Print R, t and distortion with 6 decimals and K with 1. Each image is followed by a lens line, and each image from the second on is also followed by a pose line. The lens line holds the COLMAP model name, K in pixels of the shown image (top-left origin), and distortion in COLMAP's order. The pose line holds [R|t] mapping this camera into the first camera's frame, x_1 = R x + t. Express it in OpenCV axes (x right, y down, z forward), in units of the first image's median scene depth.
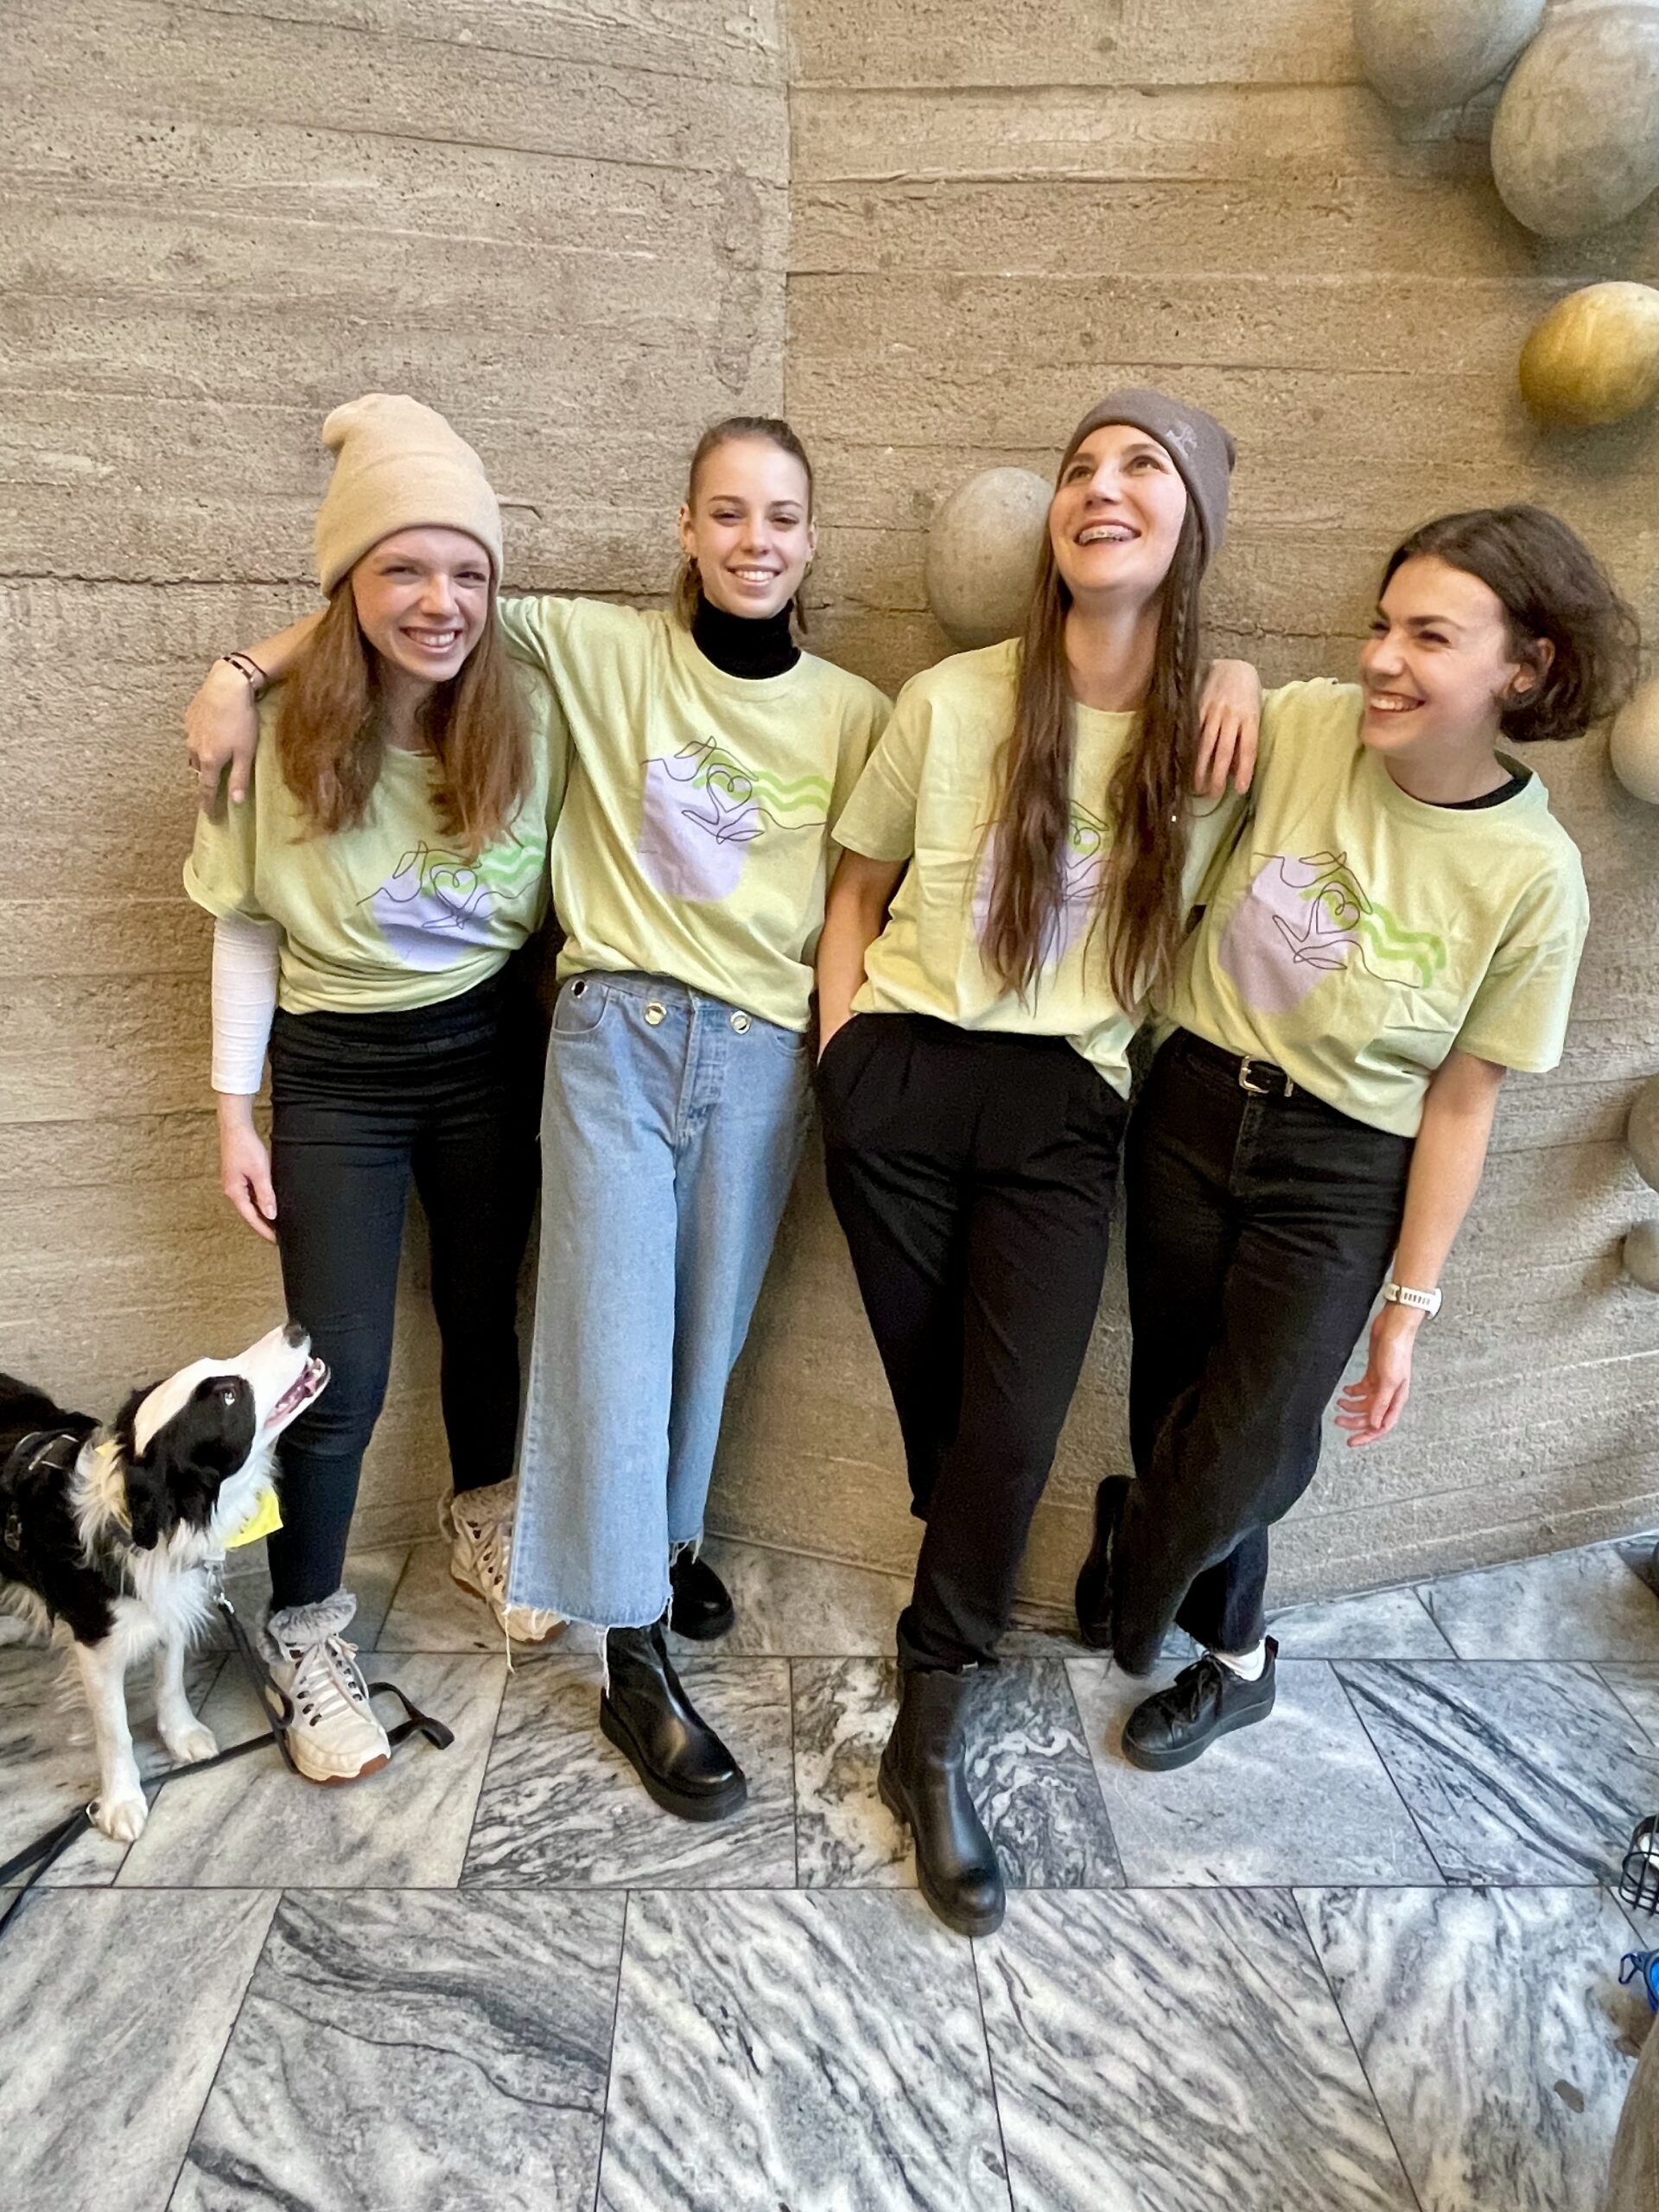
lens RADIAL K [[1450.1, 0, 831.2], [0, 1450.1, 1106.4], [0, 0, 1]] dist [-0.009939, 0.008332]
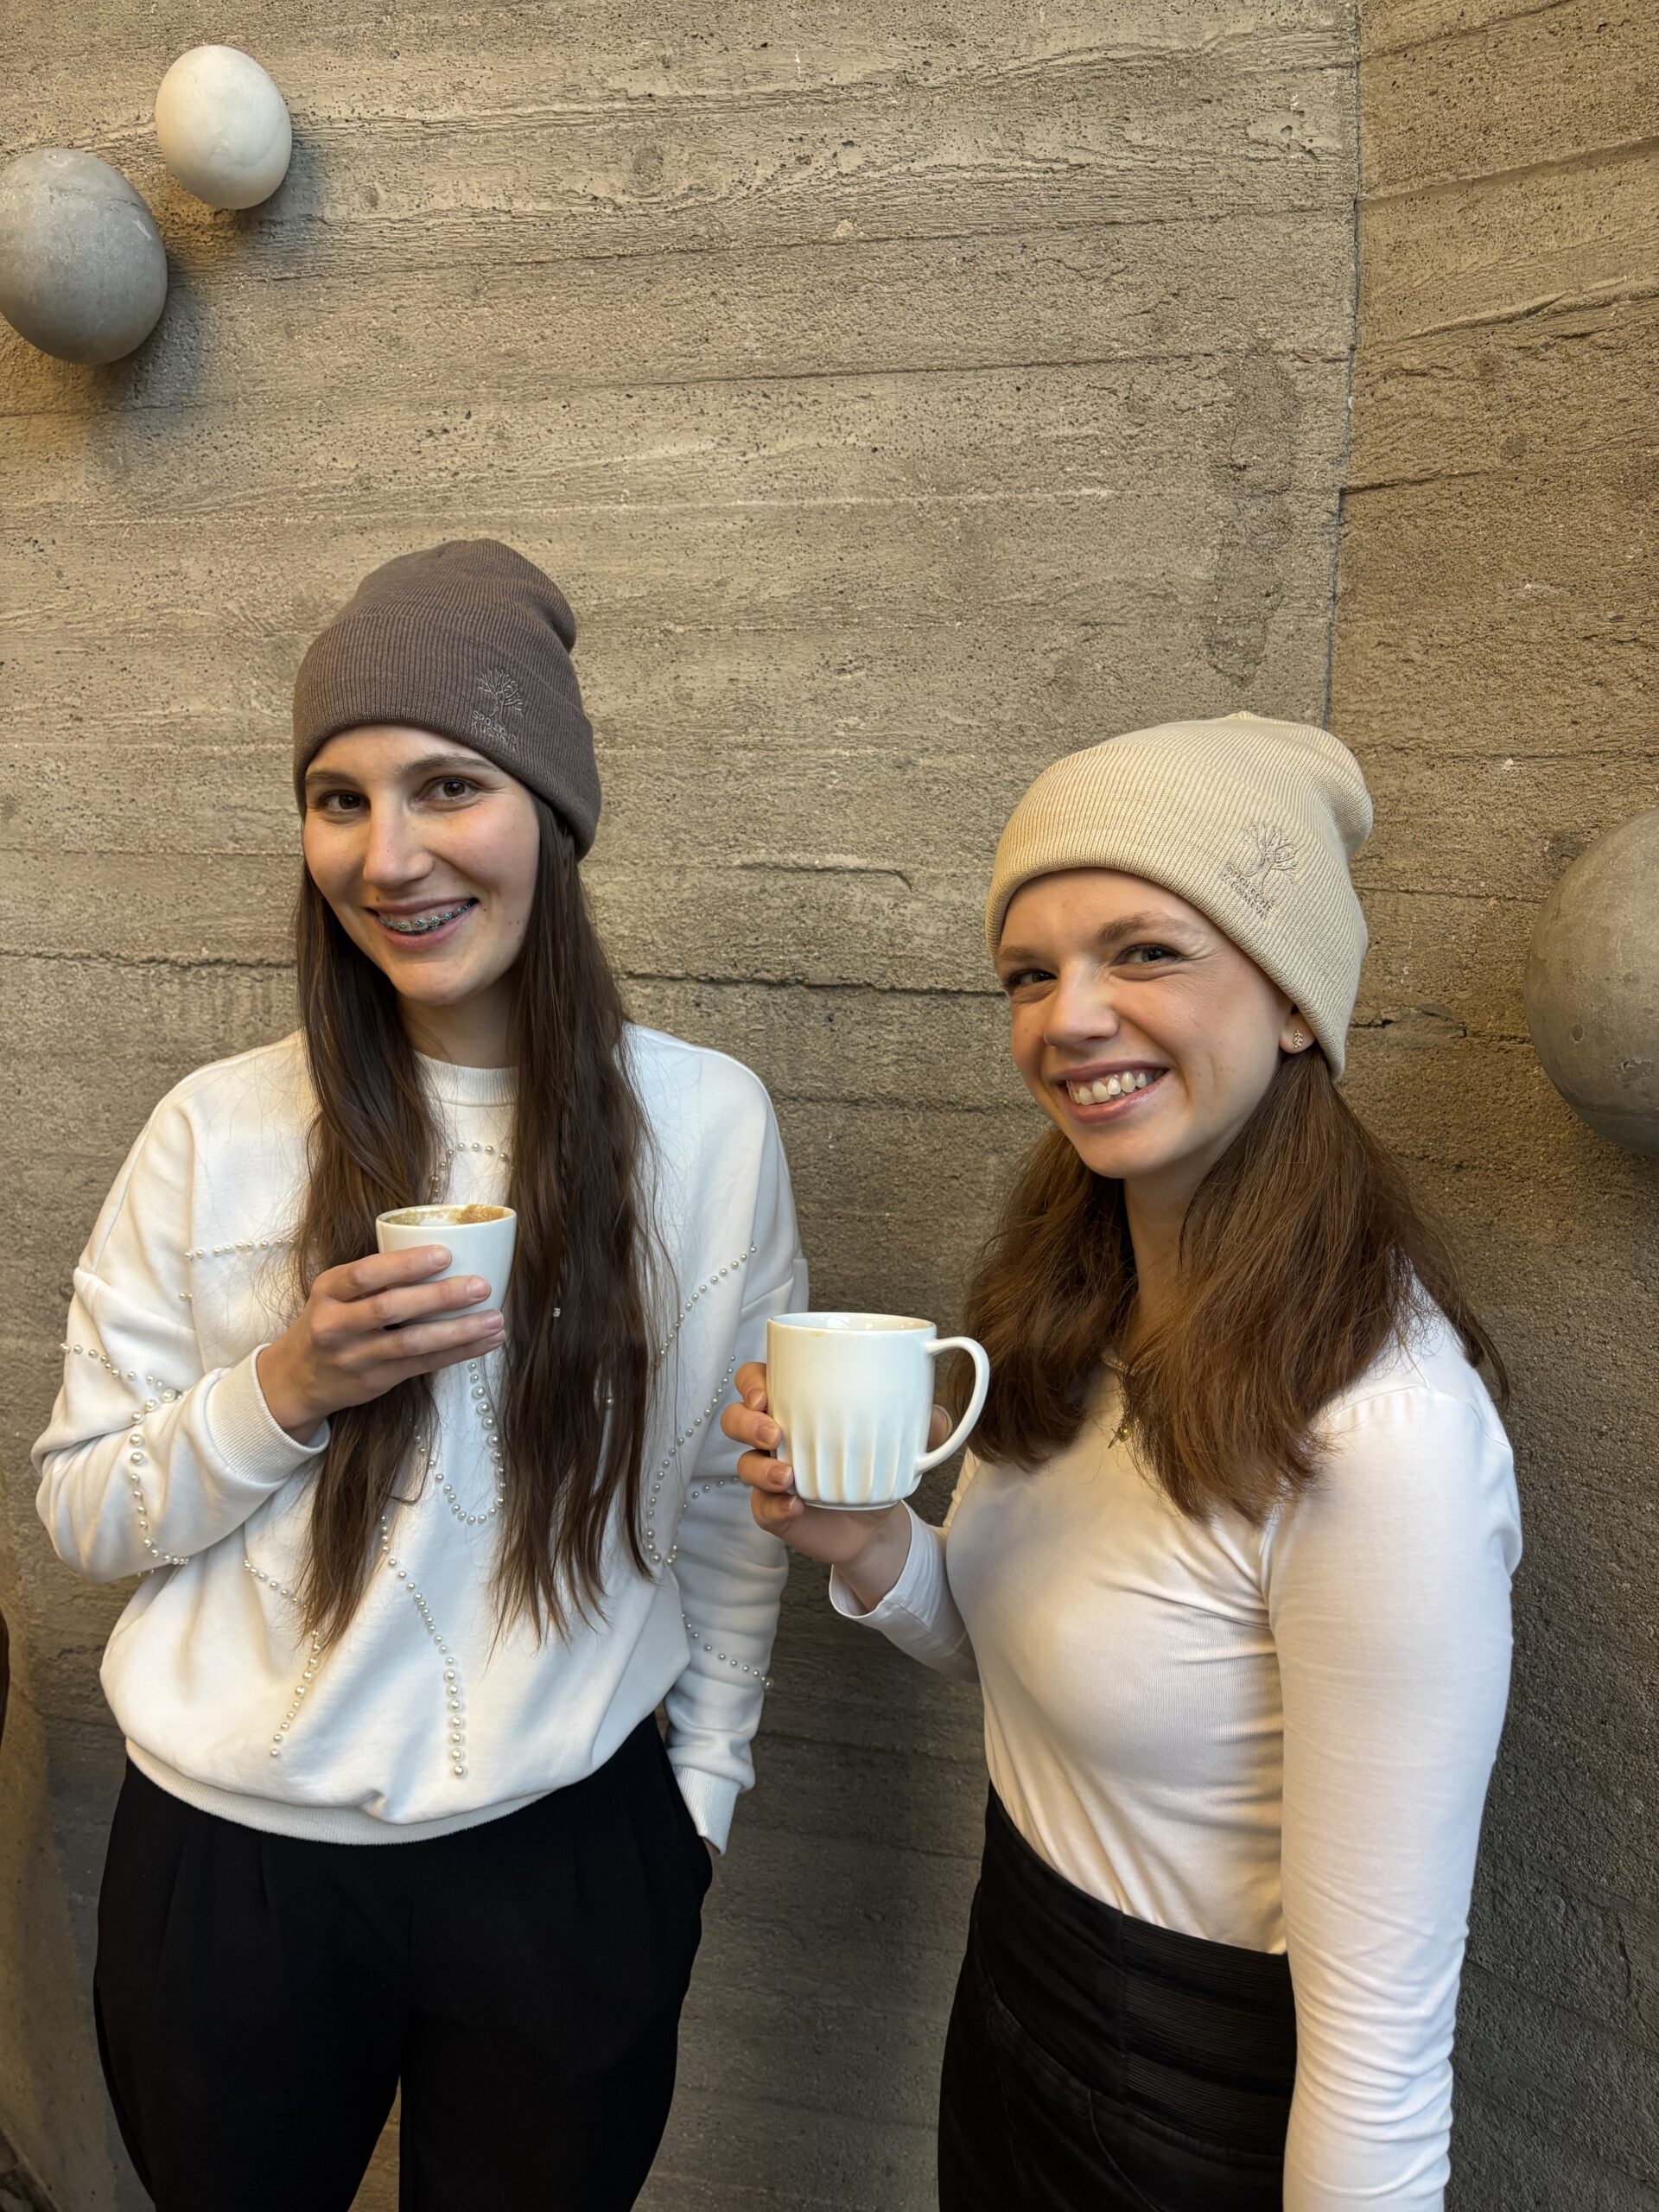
lens RADIAL K [[1700.5, 0, 804.2], [0, 1700.5, 1093.4], [0, 0, 1]] dist [0.048934, -0.051109]
pose [[0.855455, 0.061711, -0.514187, 0.162349], [-0.163741, 0.974171, -0.155500, -0.196288], [0.491310, 0.217217, 0.843464, 0.365051]]
